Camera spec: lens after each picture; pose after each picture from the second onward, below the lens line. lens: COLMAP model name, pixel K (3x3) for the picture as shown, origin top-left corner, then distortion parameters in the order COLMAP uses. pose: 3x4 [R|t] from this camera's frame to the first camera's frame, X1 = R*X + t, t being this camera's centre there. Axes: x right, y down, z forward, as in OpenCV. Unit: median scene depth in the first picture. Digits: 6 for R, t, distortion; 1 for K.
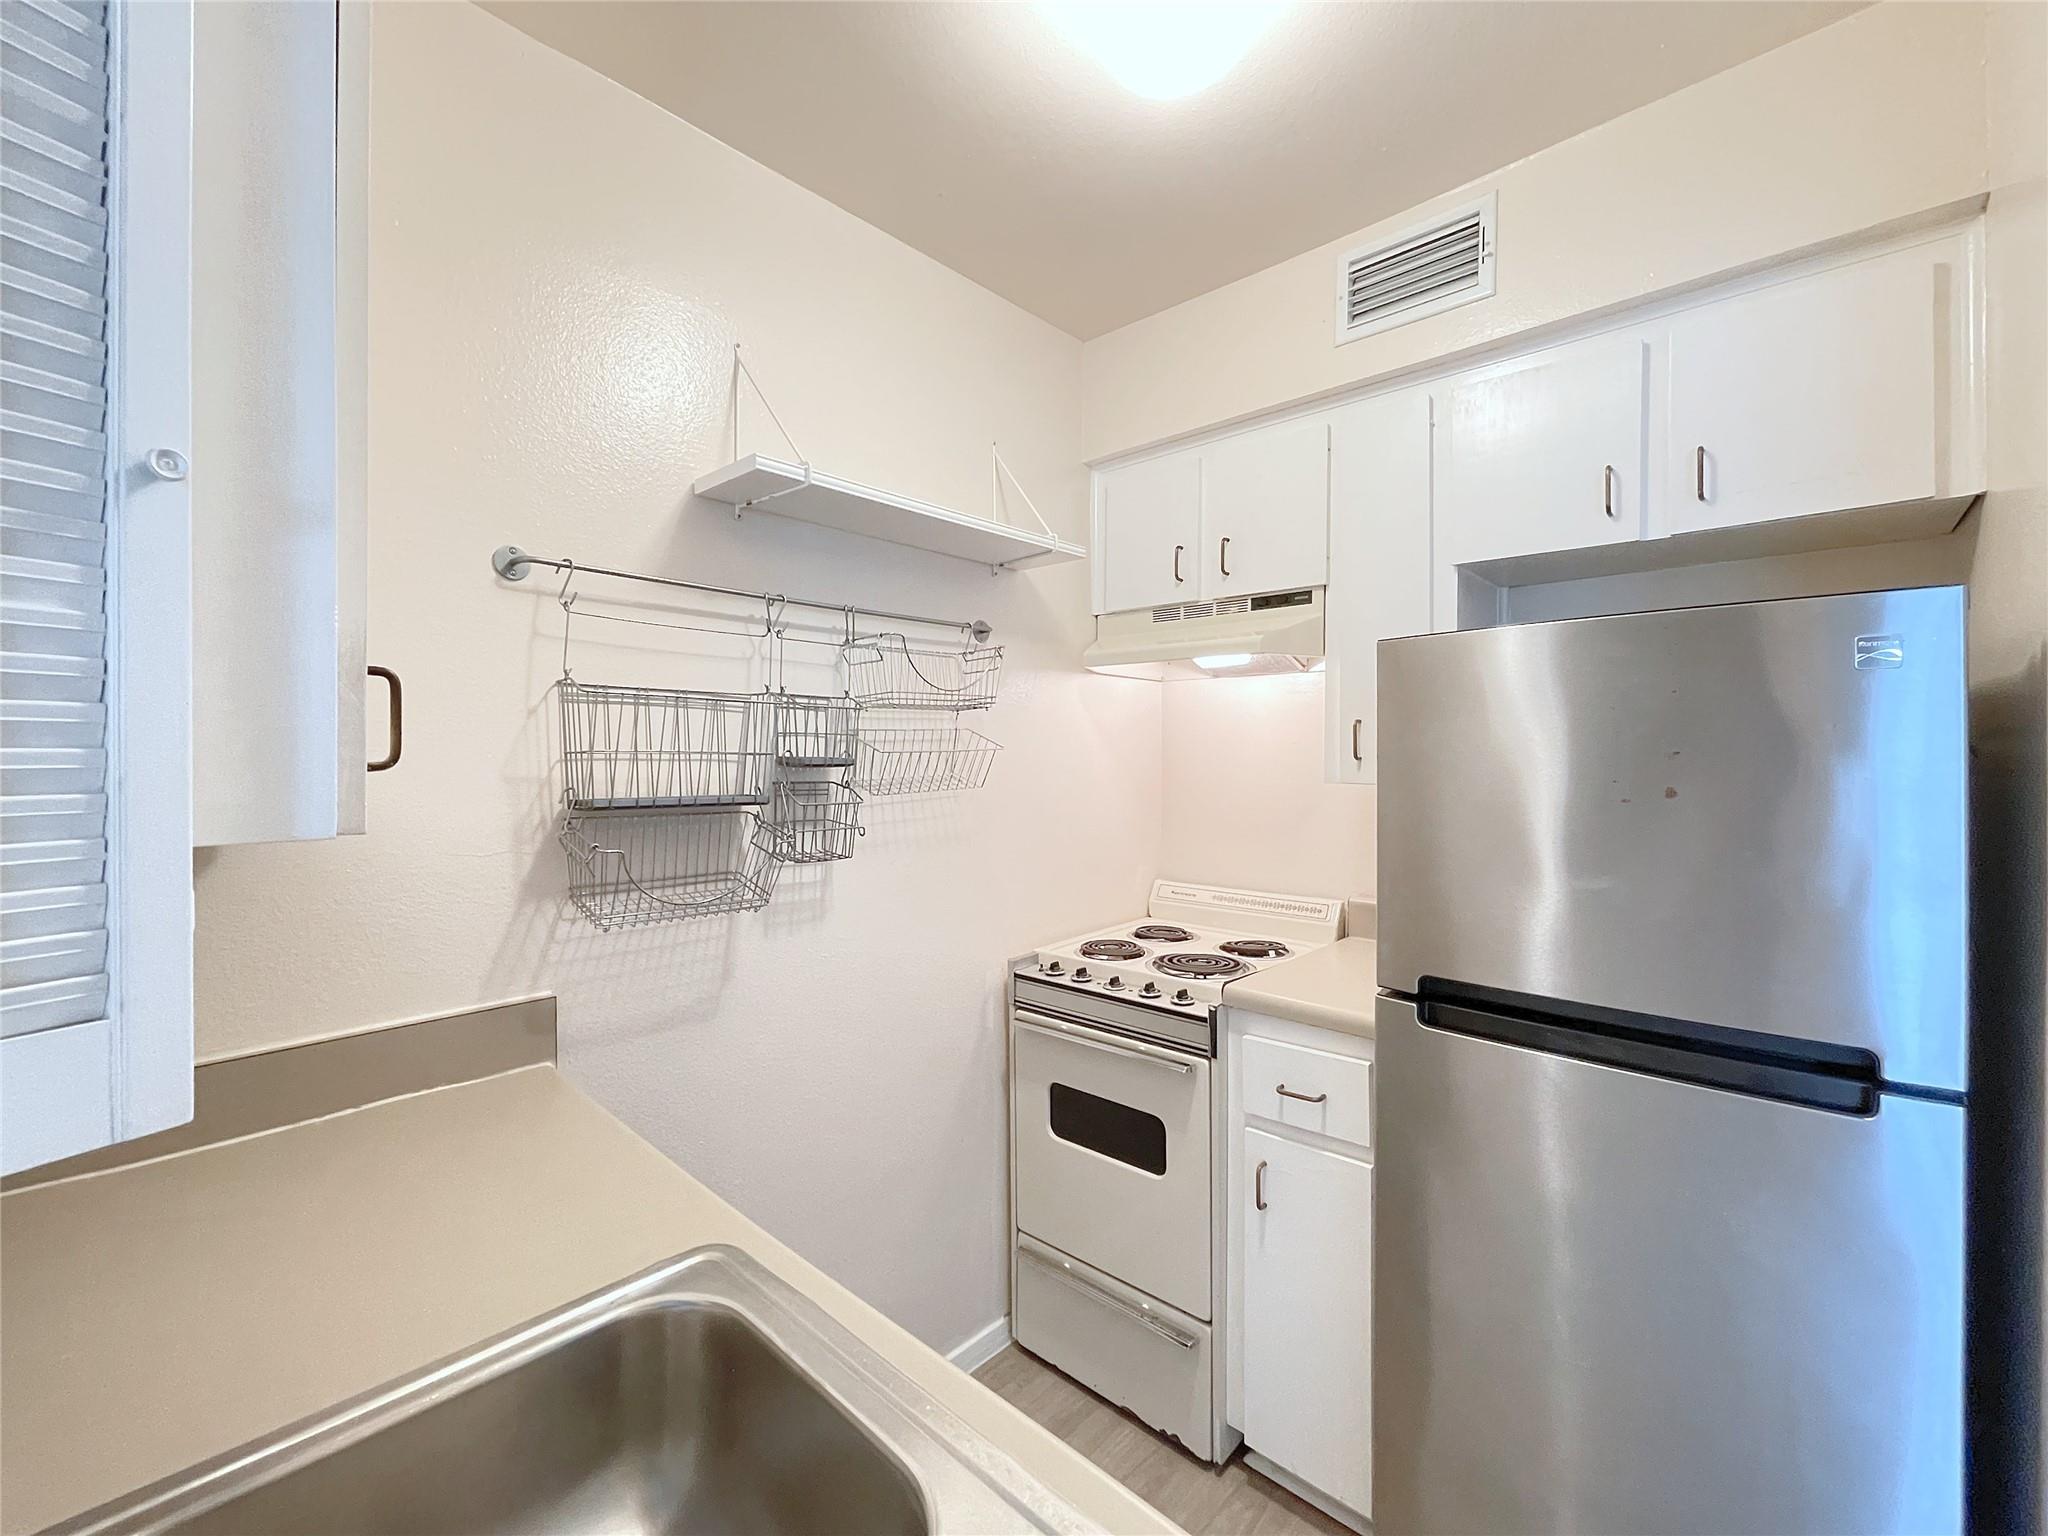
lens RADIAL K [[842.1, 0, 1016.2], [0, 842.1, 758.5], [0, 0, 1]] dist [-0.001429, -0.000333]
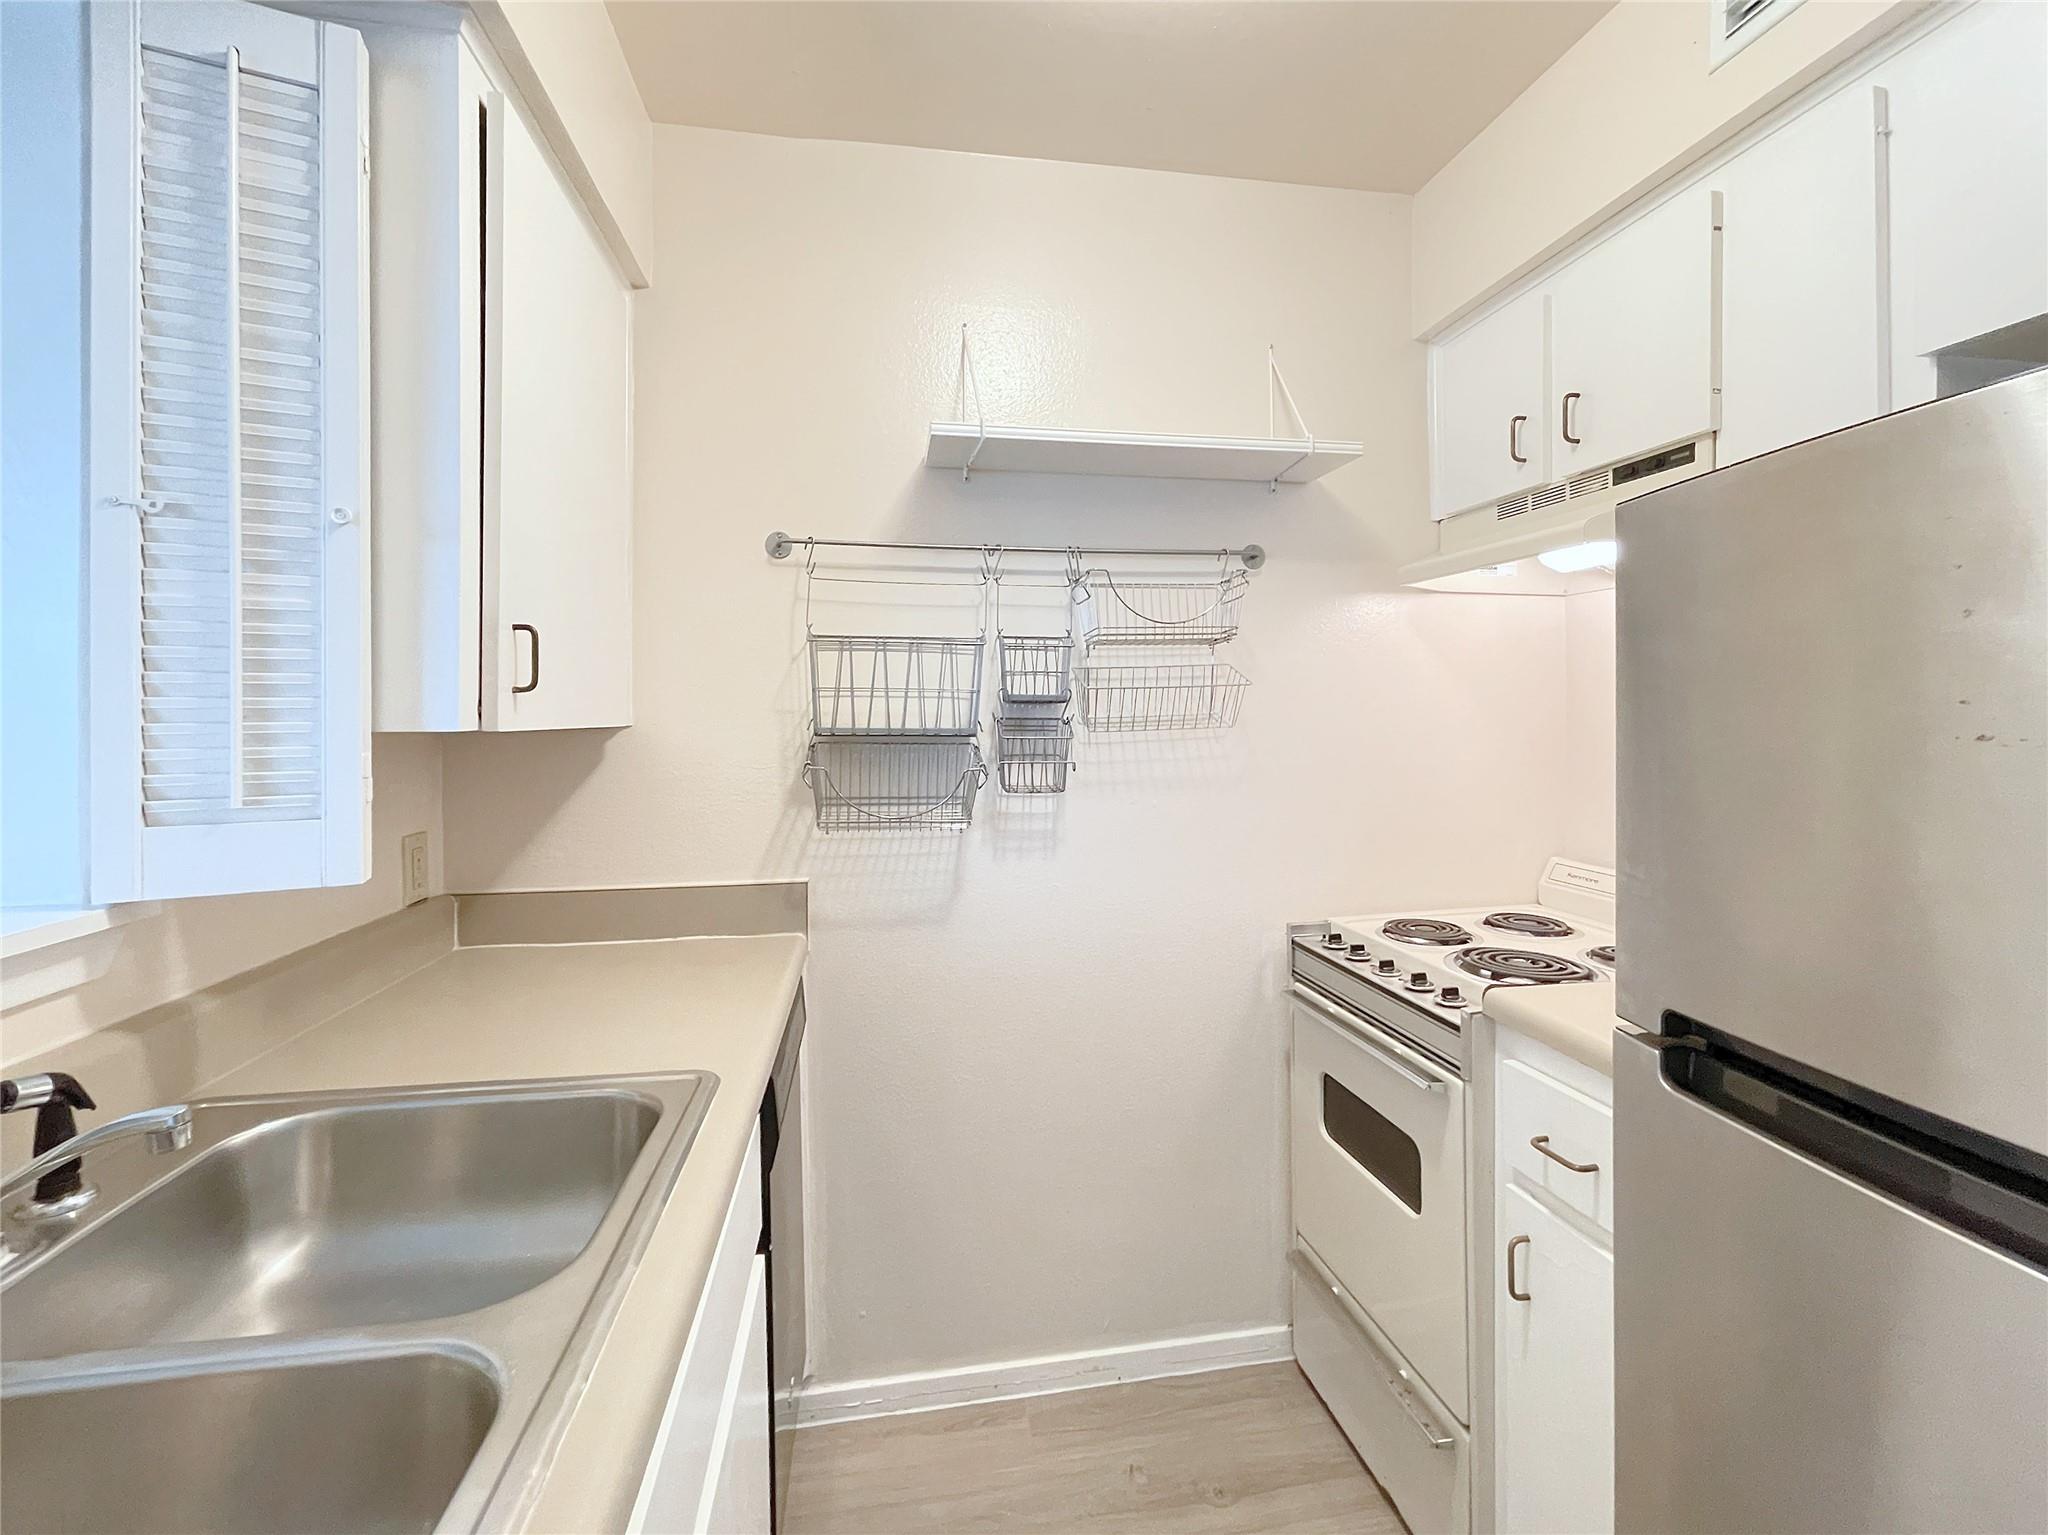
lens RADIAL K [[864.0, 0, 1018.9], [0, 864.0, 712.9], [0, 0, 1]] dist [0.001869, 0.000011]
pose [[0.792534, -0.001494, -0.609826, 0.395738], [-0.000222, 0.999996, -0.002738, 0.024344], [0.609827, 0.002306, 0.792531, 0.128925]]
